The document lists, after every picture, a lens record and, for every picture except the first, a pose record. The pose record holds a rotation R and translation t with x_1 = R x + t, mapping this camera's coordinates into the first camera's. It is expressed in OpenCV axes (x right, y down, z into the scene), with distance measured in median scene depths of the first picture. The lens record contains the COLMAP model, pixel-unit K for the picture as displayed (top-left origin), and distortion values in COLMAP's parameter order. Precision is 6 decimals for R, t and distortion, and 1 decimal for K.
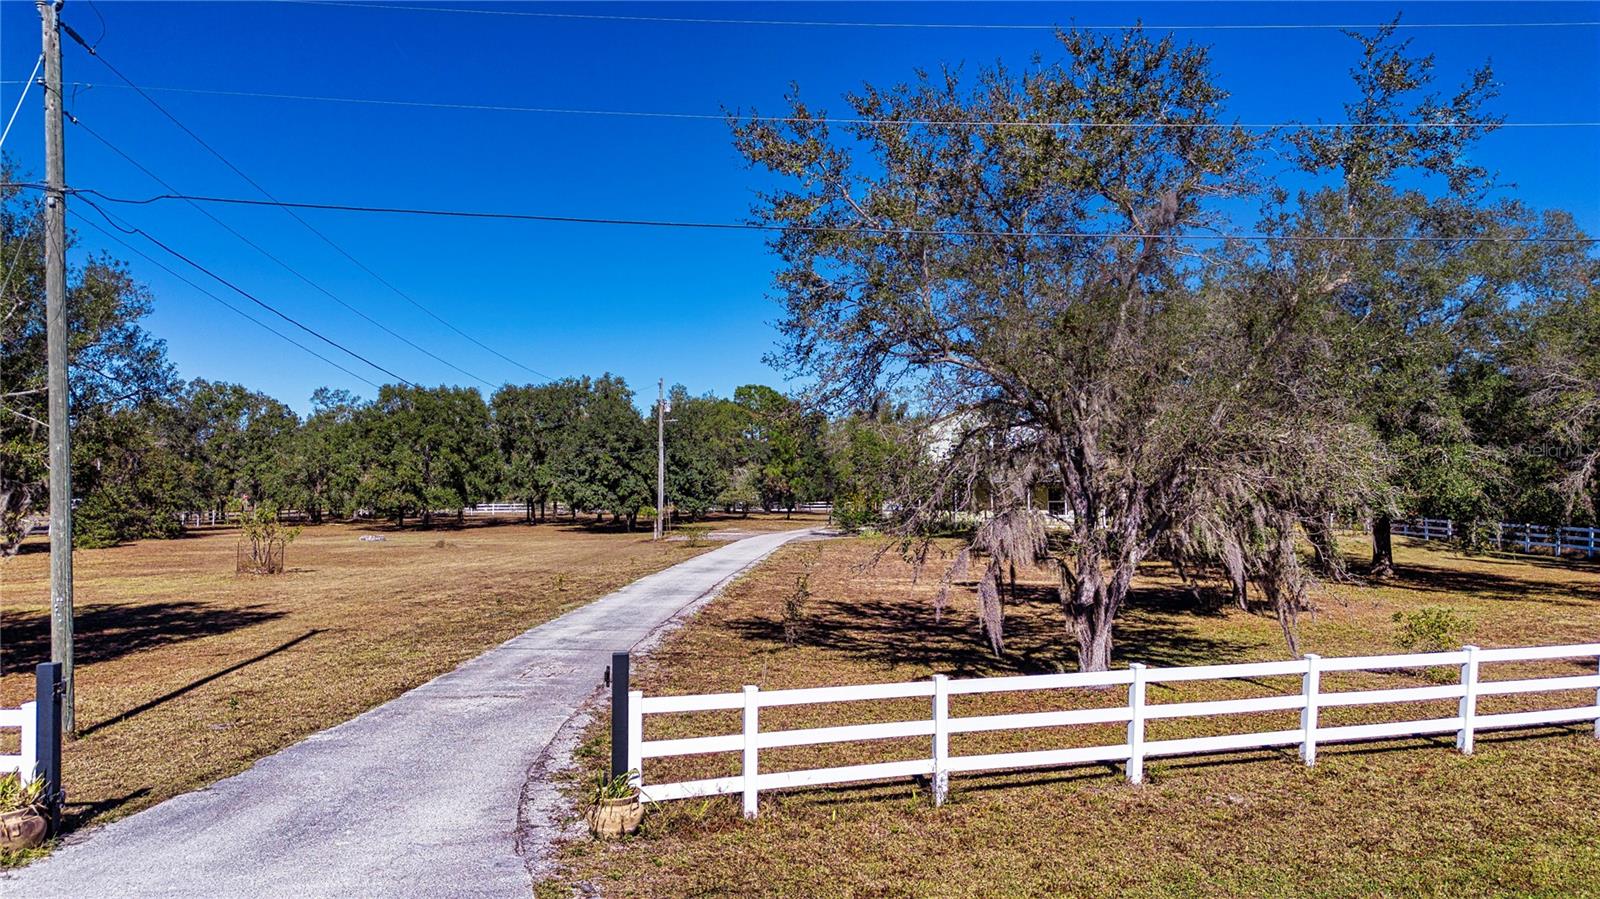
lens RADIAL K [[1128.6, 0, 800.0], [0, 1128.6, 449.5], [0, 0, 1]] dist [0.088829, -0.080699]
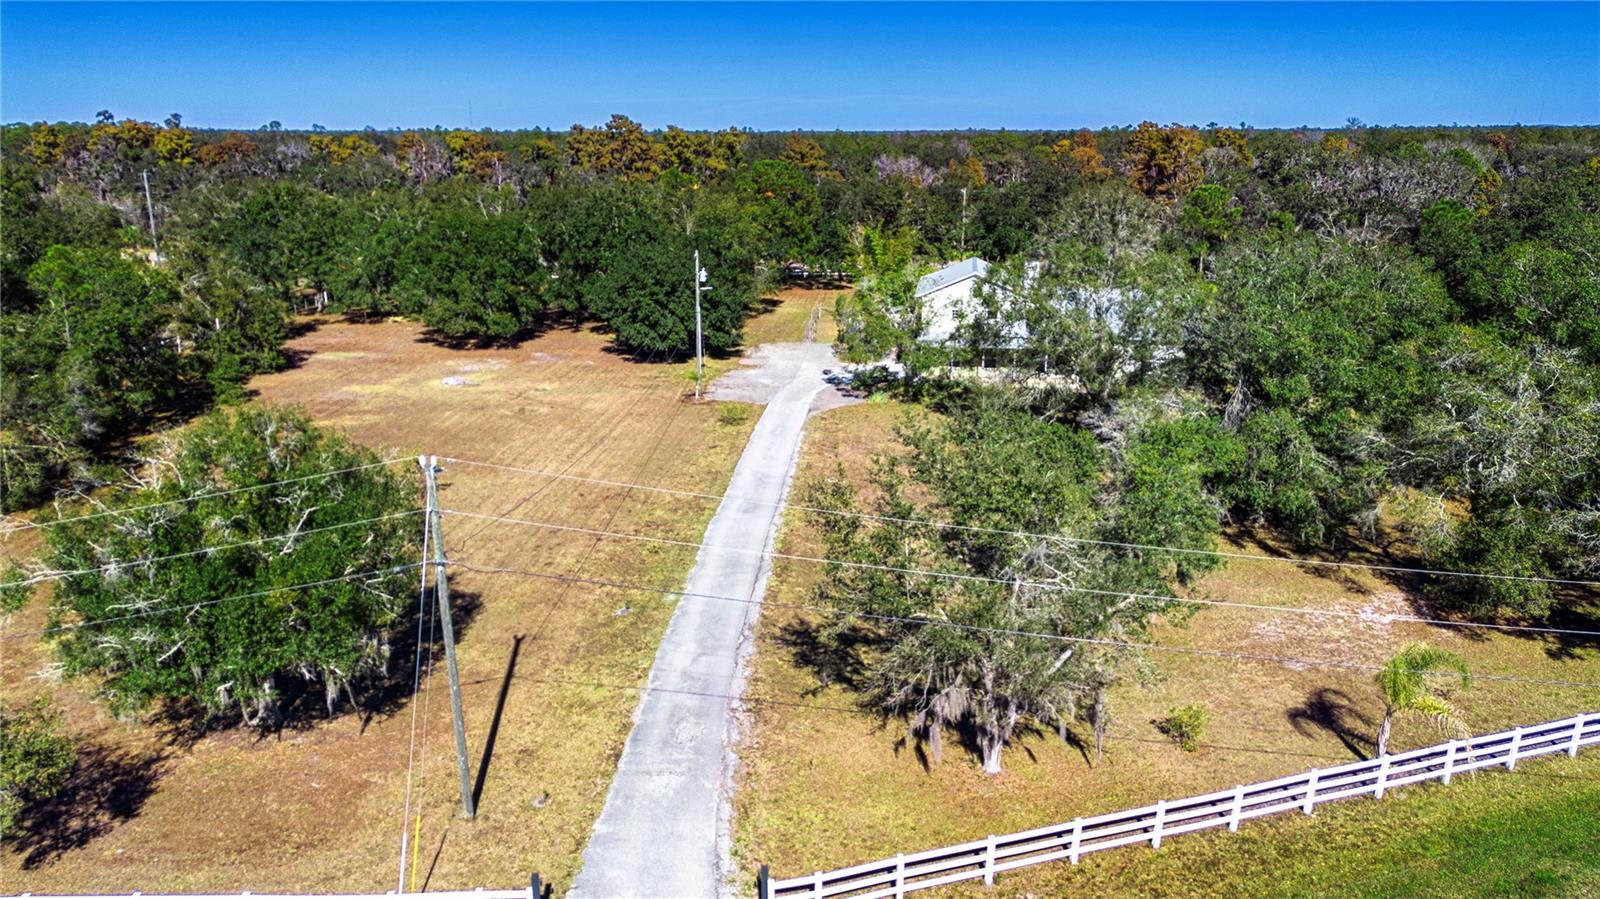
lens RADIAL K [[1155.0, 0, 800.0], [0, 1155.0, 449.5], [0, 0, 1]] dist [0.088690, -0.085018]
pose [[0.999961, 0.006736, -0.005760, -0.010424], [-0.004767, 0.956659, 0.291171, -0.187526], [0.007472, -0.291133, 0.956654, -0.148103]]
